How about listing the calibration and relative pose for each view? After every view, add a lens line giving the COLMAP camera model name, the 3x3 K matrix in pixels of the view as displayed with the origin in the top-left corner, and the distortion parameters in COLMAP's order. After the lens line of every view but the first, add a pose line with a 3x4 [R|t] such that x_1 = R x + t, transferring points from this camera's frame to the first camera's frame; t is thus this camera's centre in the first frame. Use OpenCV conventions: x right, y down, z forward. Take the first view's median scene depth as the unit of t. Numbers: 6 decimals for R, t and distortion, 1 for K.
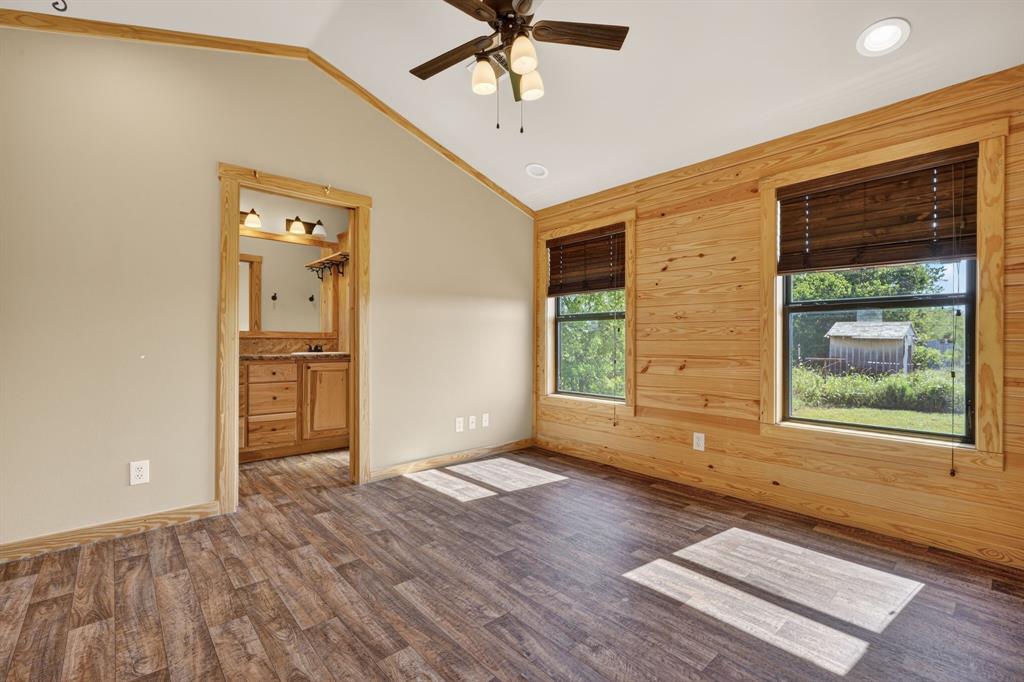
lens RADIAL K [[448.4, 0, 517.0], [0, 448.4, 341.0], [0, 0, 1]] dist [-0.002078, 0.000449]
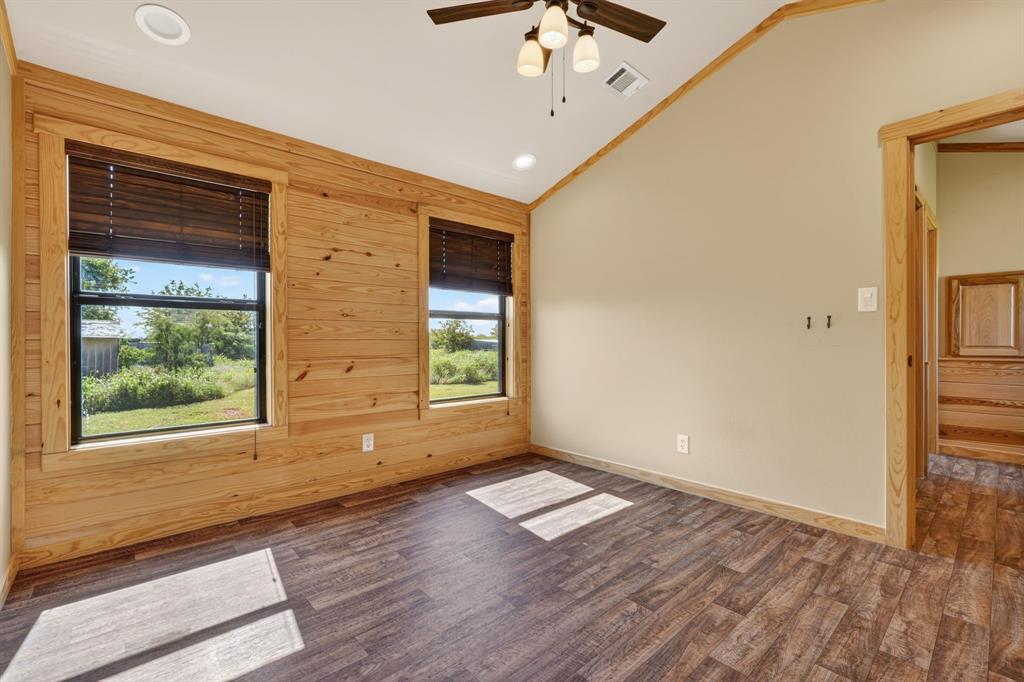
lens RADIAL K [[448.4, 0, 528.2], [0, 448.4, 326.5], [0, 0, 1]] dist [-0.002078, 0.000449]
pose [[-0.015048, 0.030218, 0.999430, -0.676457], [0.003058, 0.999540, -0.030176, 0.001574], [-0.999882, 0.002602, -0.015134, 0.767779]]
